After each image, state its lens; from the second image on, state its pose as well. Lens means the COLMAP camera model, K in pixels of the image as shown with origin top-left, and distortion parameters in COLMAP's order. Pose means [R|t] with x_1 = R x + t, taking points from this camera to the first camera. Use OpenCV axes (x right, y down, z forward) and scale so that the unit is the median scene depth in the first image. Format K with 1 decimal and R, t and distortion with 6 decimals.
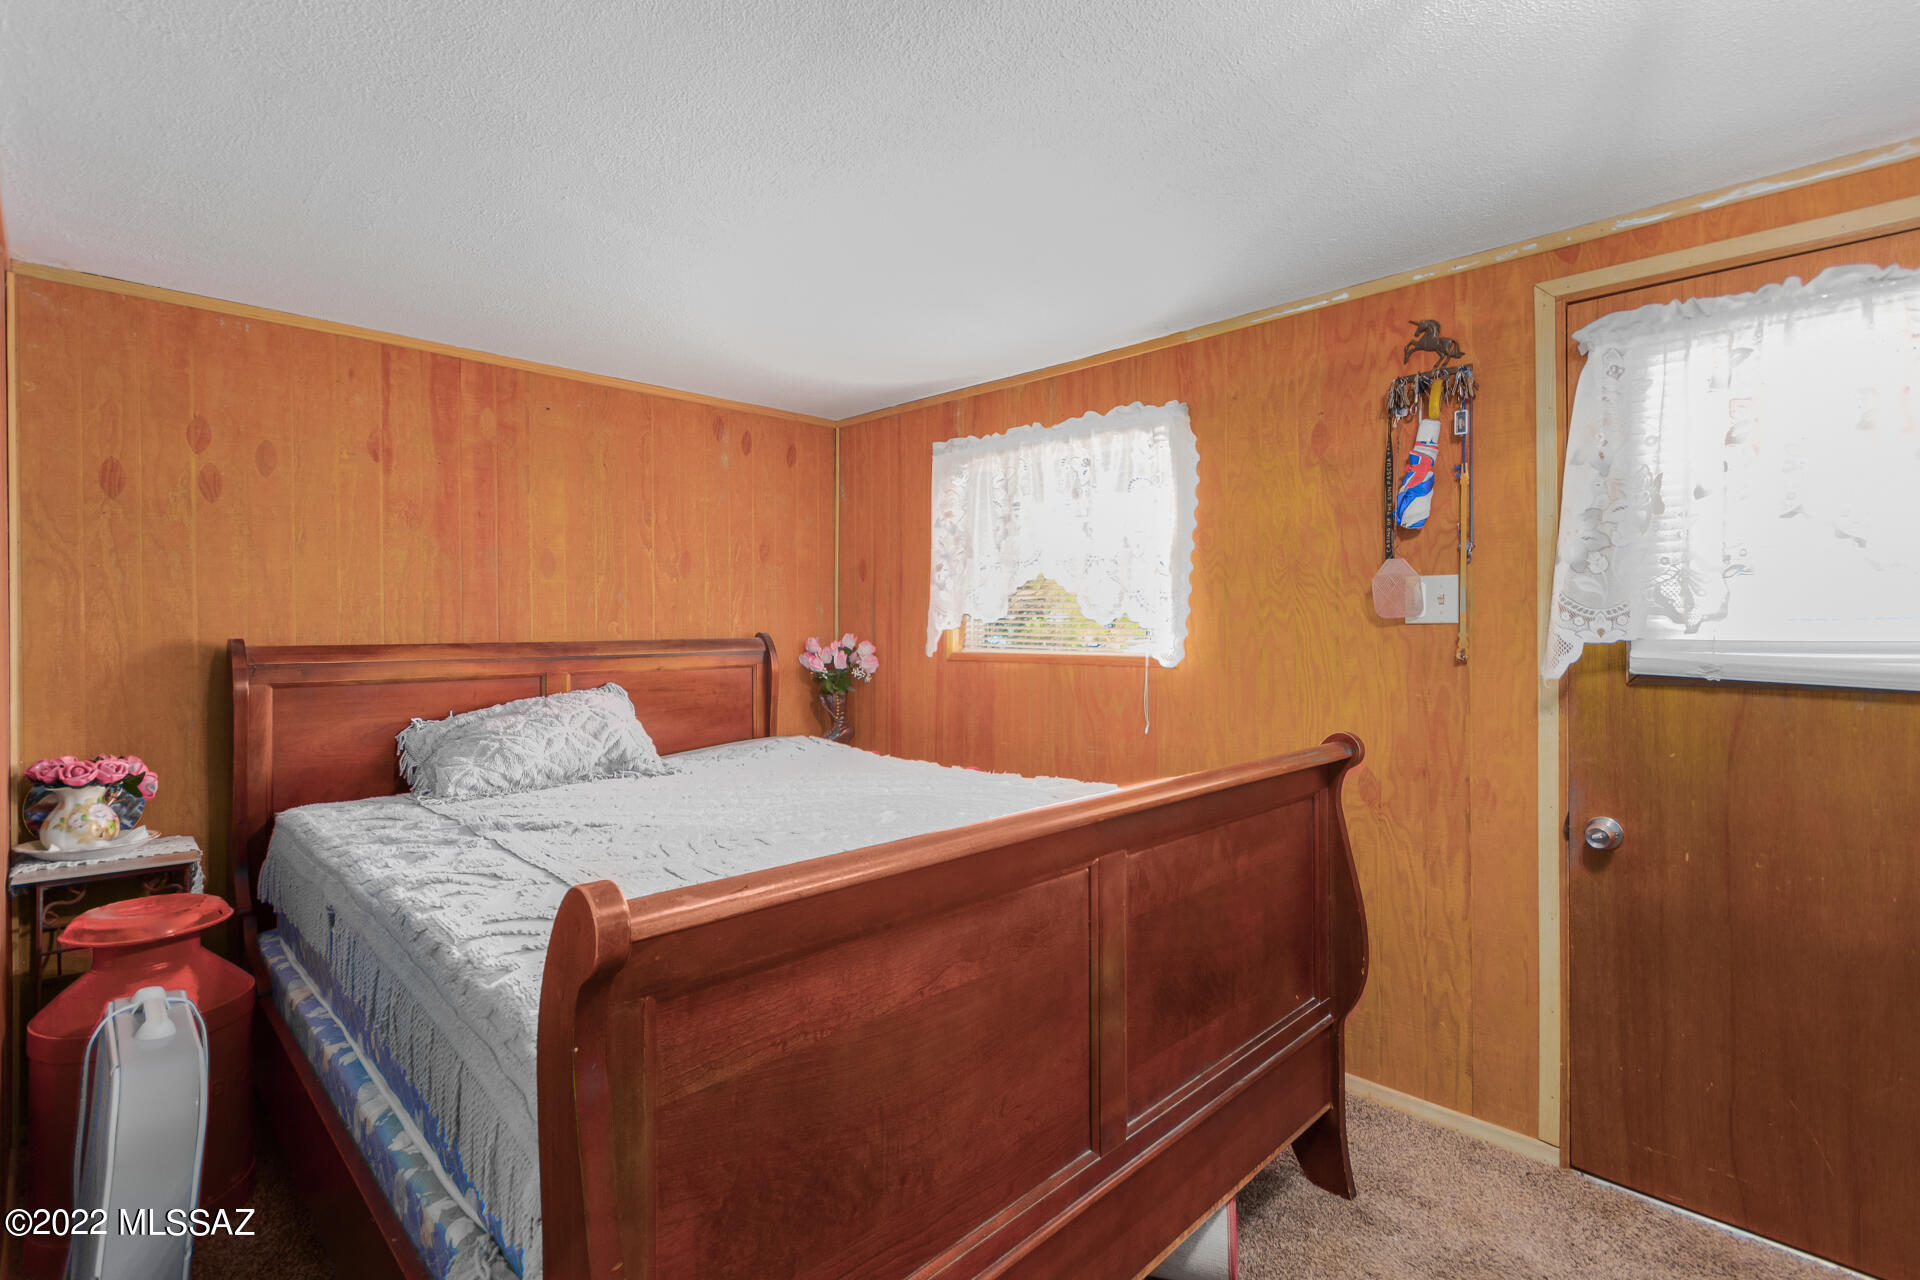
lens RADIAL K [[882.2, 0, 949.9], [0, 882.2, 621.5], [0, 0, 1]] dist [-0.001225, -0.000381]
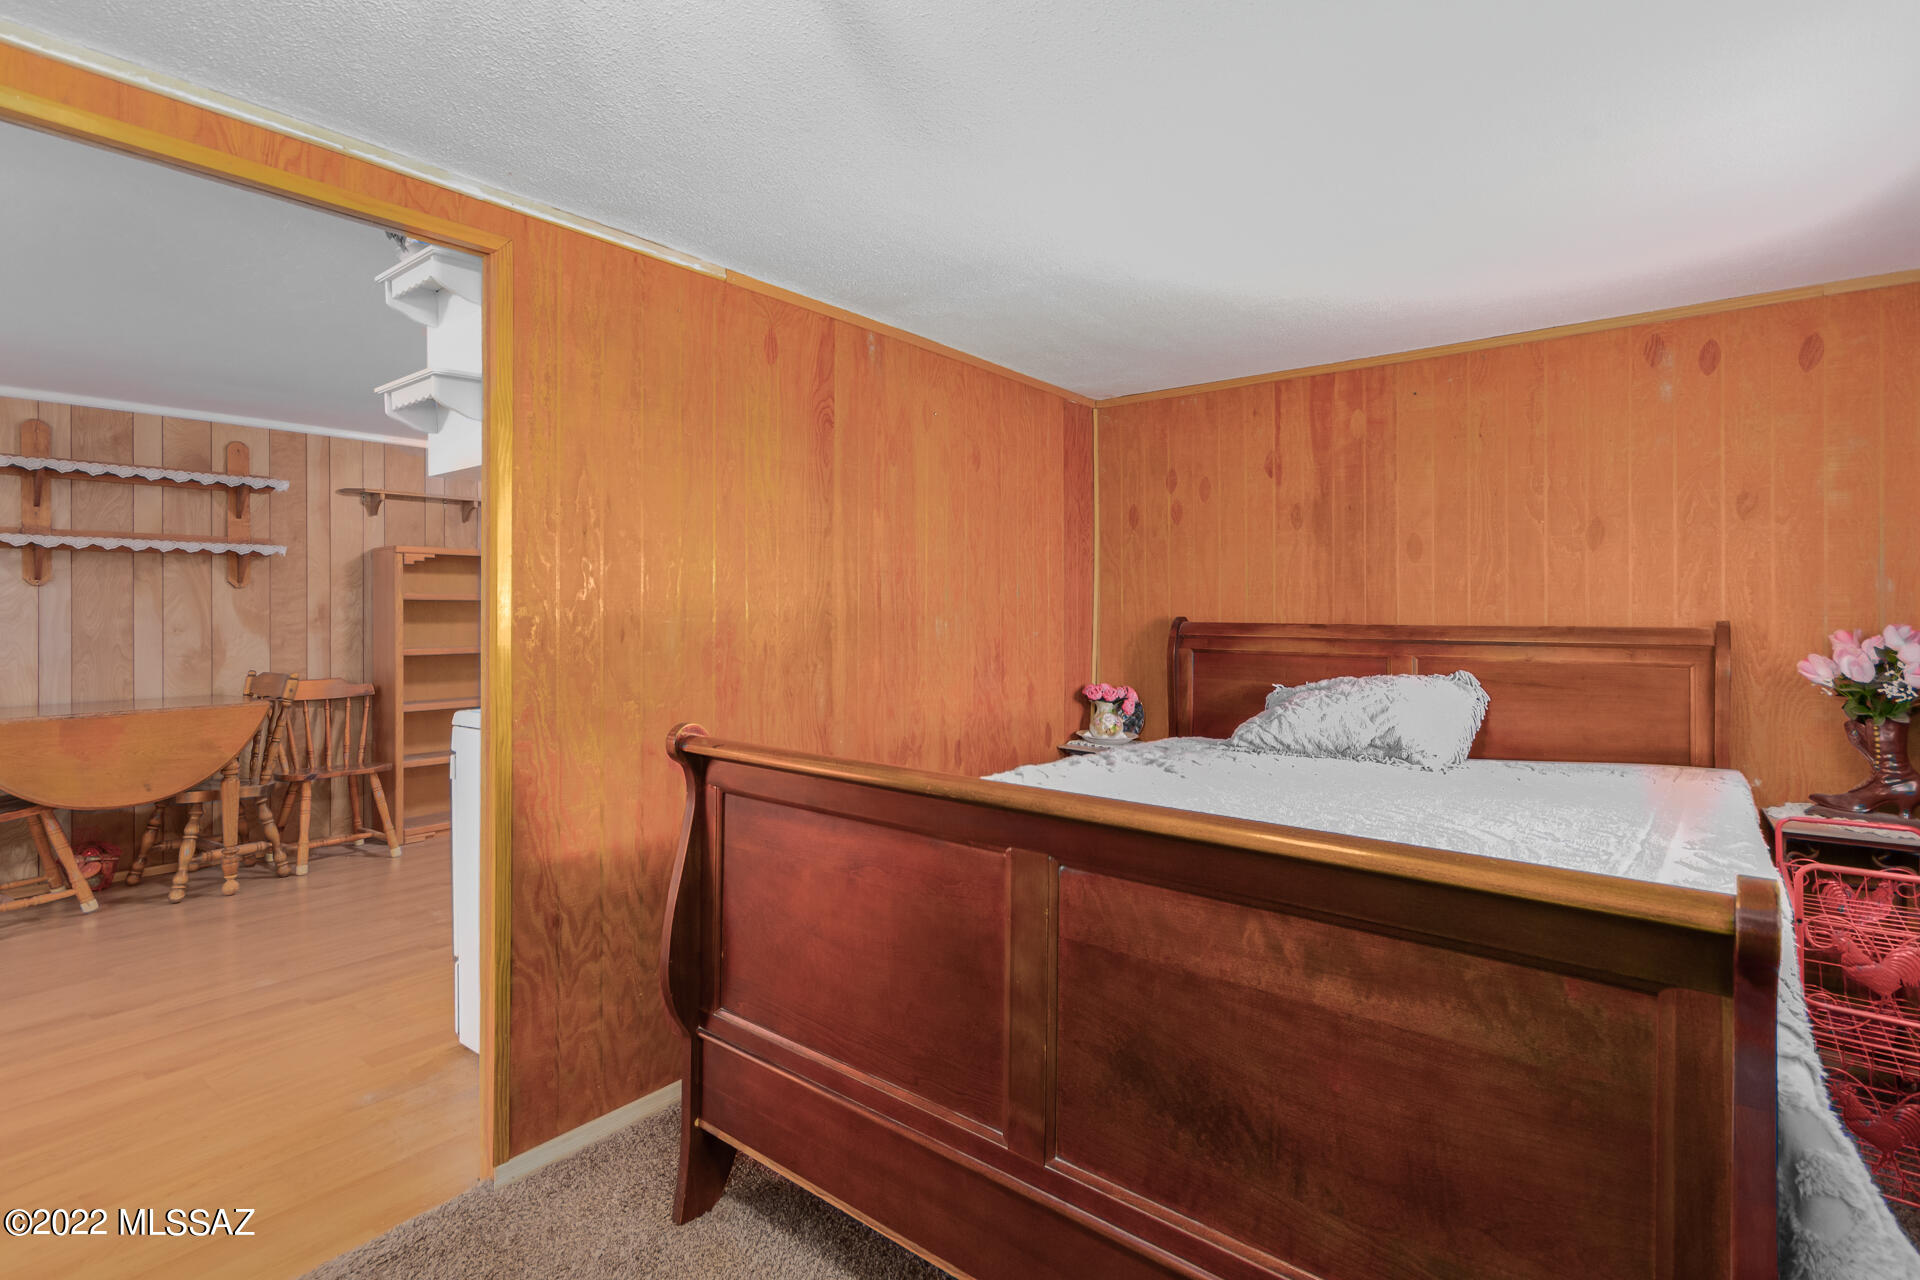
lens RADIAL K [[914.7, 0, 967.9], [0, 914.7, 608.4], [0, 0, 1]] dist [-0.001180, 0.000098]
pose [[0.122956, 0.005229, -0.992398, 0.573847], [0.002503, 0.999981, 0.005579, -0.003387], [0.992409, -0.003170, 0.122940, 0.402139]]
